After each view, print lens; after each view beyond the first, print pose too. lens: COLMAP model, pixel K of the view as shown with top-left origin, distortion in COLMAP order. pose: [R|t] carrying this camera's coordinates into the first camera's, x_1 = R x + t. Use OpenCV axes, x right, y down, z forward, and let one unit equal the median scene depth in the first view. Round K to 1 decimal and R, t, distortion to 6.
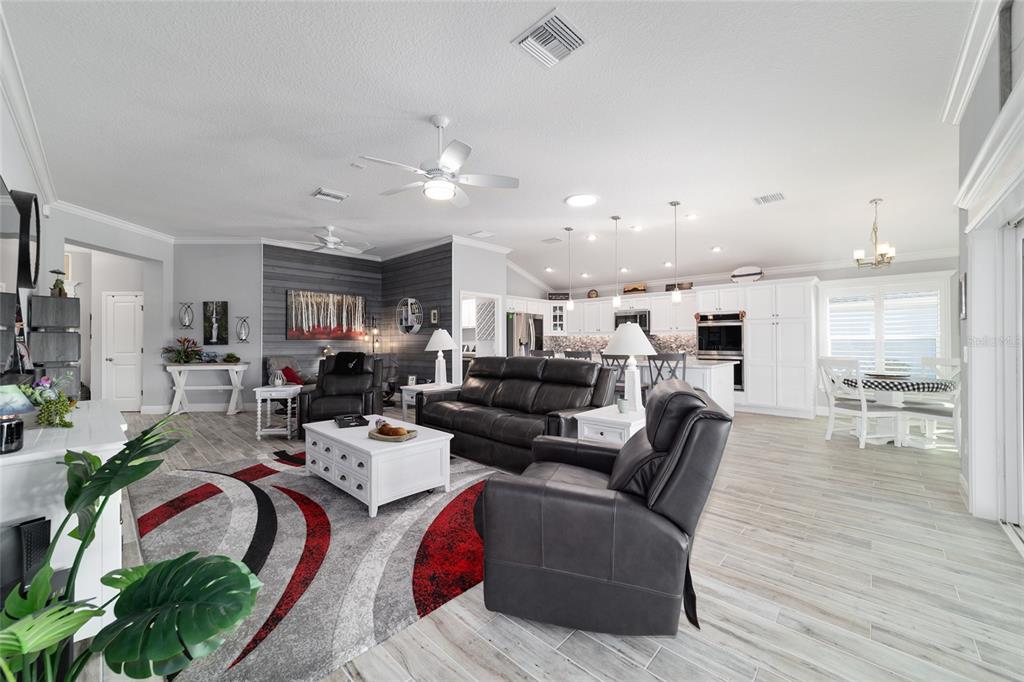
lens RADIAL K [[393.2, 0, 508.0], [0, 393.2, 338.7], [0, 0, 1]] dist [-0.013426, 0.006028]
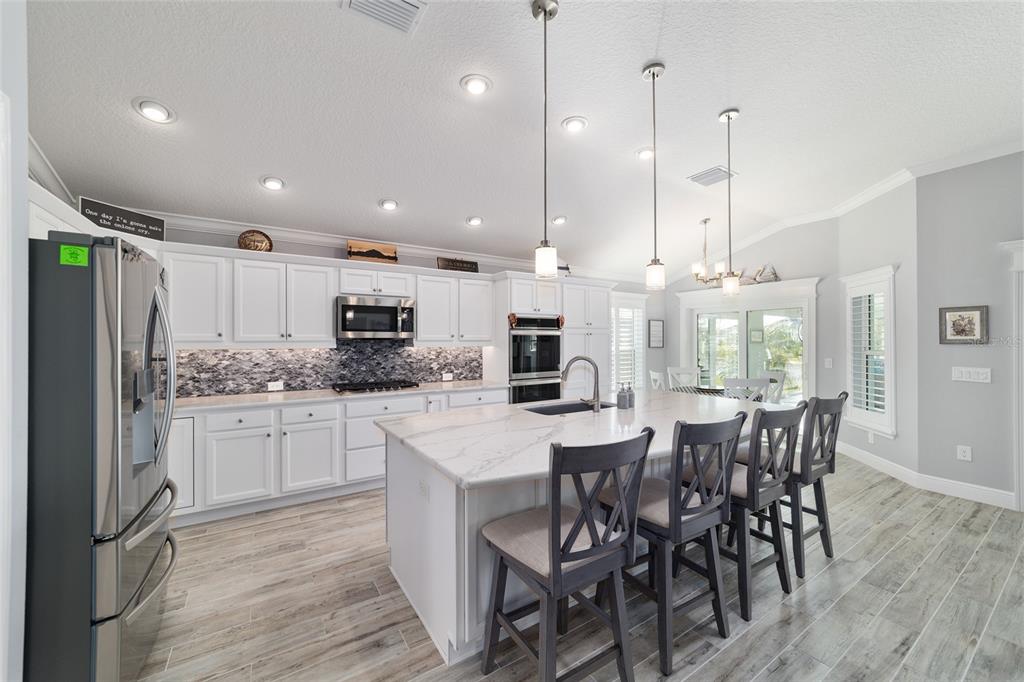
lens RADIAL K [[393.2, 0, 506.2], [0, 393.2, 338.3], [0, 0, 1]] dist [-0.013426, 0.006028]
pose [[0.239595, 0.003580, 0.970866, -0.137142], [-0.006608, 0.999976, -0.002057, -0.026656], [-0.970851, -0.005922, 0.239613, 0.932032]]
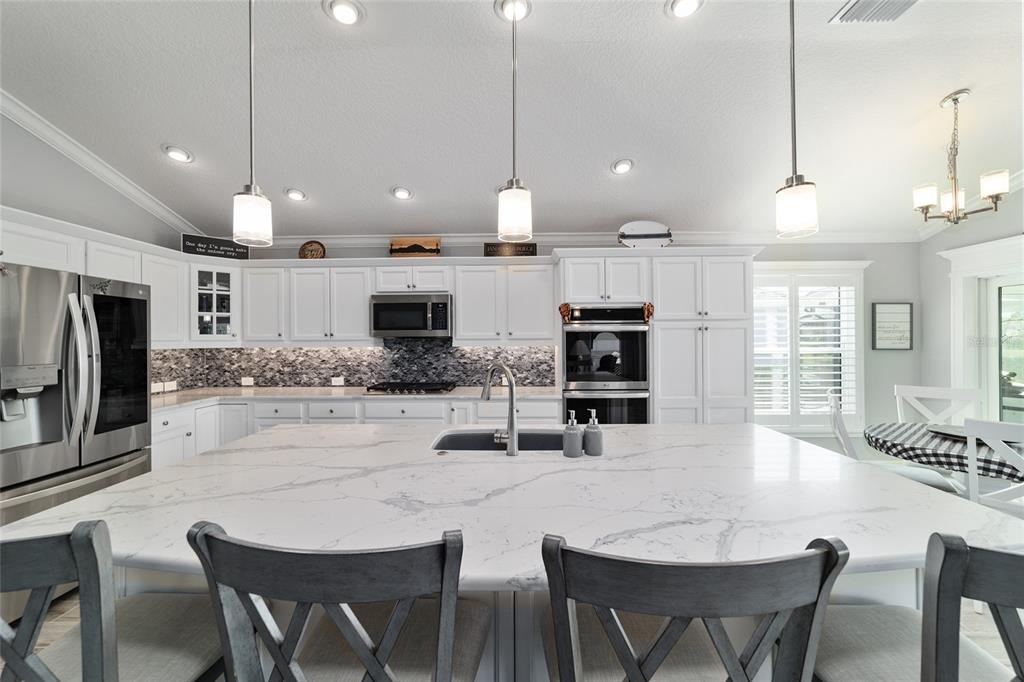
lens RADIAL K [[393.2, 0, 508.4], [0, 393.2, 340.2], [0, 0, 1]] dist [-0.013426, 0.006028]
pose [[0.738342, -0.006035, 0.674400, 0.117099], [0.000247, 0.999962, 0.008679, -0.026690], [-0.674427, -0.006242, 0.738315, 0.750265]]
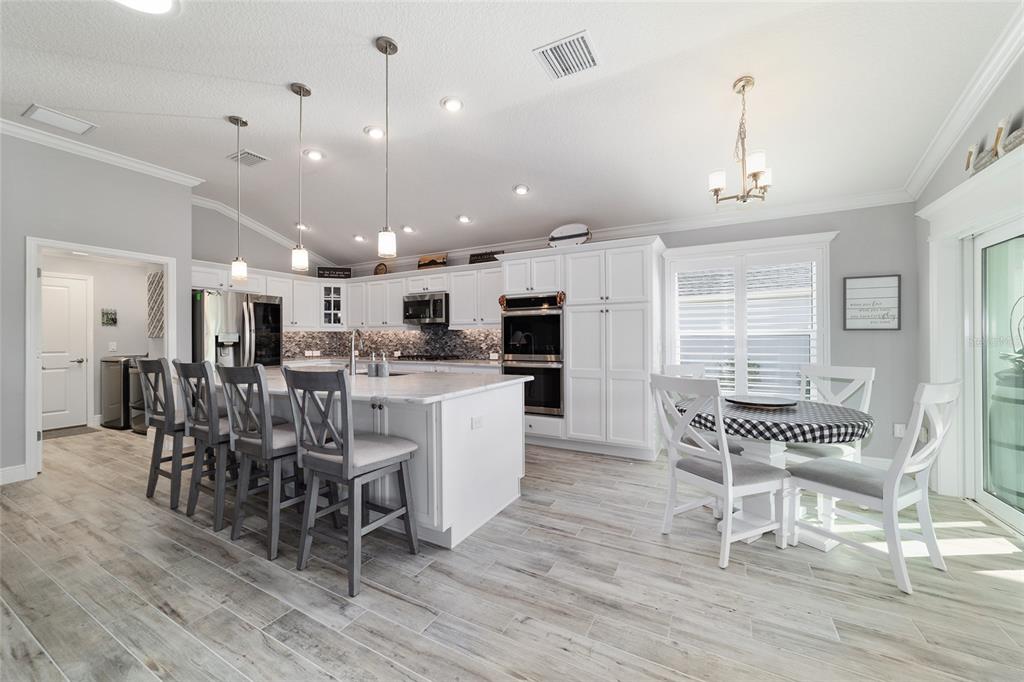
lens RADIAL K [[393.2, 0, 508.5], [0, 393.2, 338.9], [0, 0, 1]] dist [-0.013426, 0.006028]
pose [[0.967589, -0.002962, 0.252513, 0.358044], [0.001344, 0.999977, 0.006577, 0.001566], [-0.252527, -0.006024, 0.967571, 0.406981]]
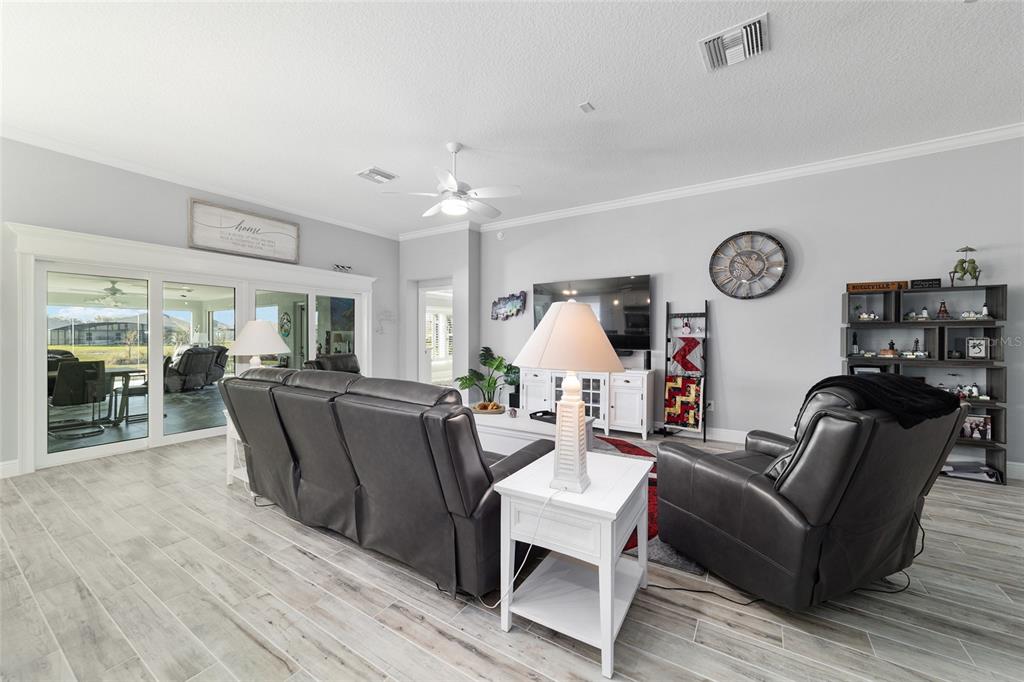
lens RADIAL K [[393.2, 0, 513.6], [0, 393.2, 335.4], [0, 0, 1]] dist [-0.013426, 0.006028]
pose [[-0.981576, 0.005702, -0.190986, -0.061047], [0.006313, 0.999977, -0.002593, 0.000878], [0.190966, -0.003750, -0.981589, 1.072591]]
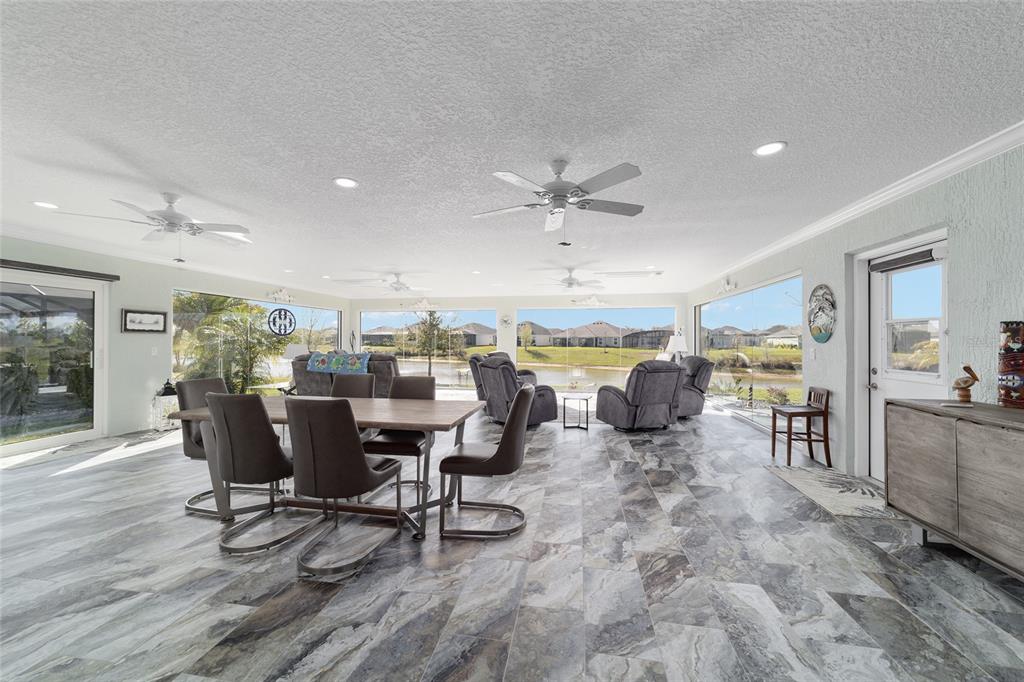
lens RADIAL K [[393.2, 0, 506.5], [0, 393.2, 338.1], [0, 0, 1]] dist [-0.013426, 0.006028]
pose [[-0.550213, 0.008330, 0.834983, 0.253871], [-0.004045, 0.999912, -0.012641, -0.000226], [-0.835014, -0.010333, -0.550131, 0.228533]]
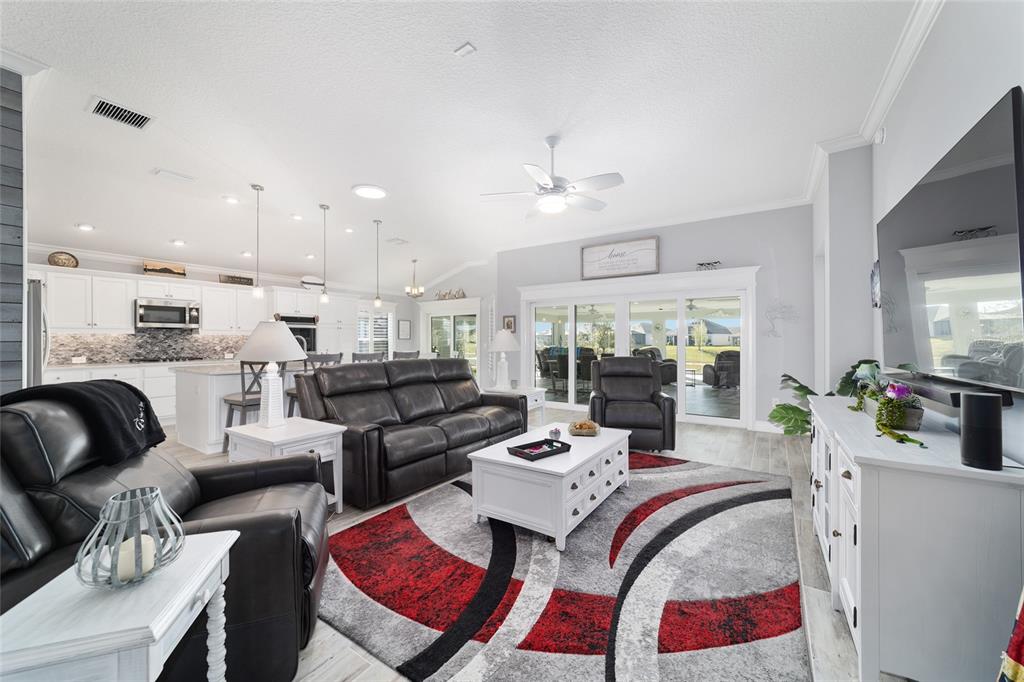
lens RADIAL K [[393.2, 0, 508.5], [0, 393.2, 339.1], [0, 0, 1]] dist [-0.013426, 0.006028]
pose [[-0.162086, 0.007911, 0.986745, -0.612749], [-0.003226, 0.999958, -0.008547, 0.004797], [-0.986771, -0.004569, -0.162054, 0.642771]]
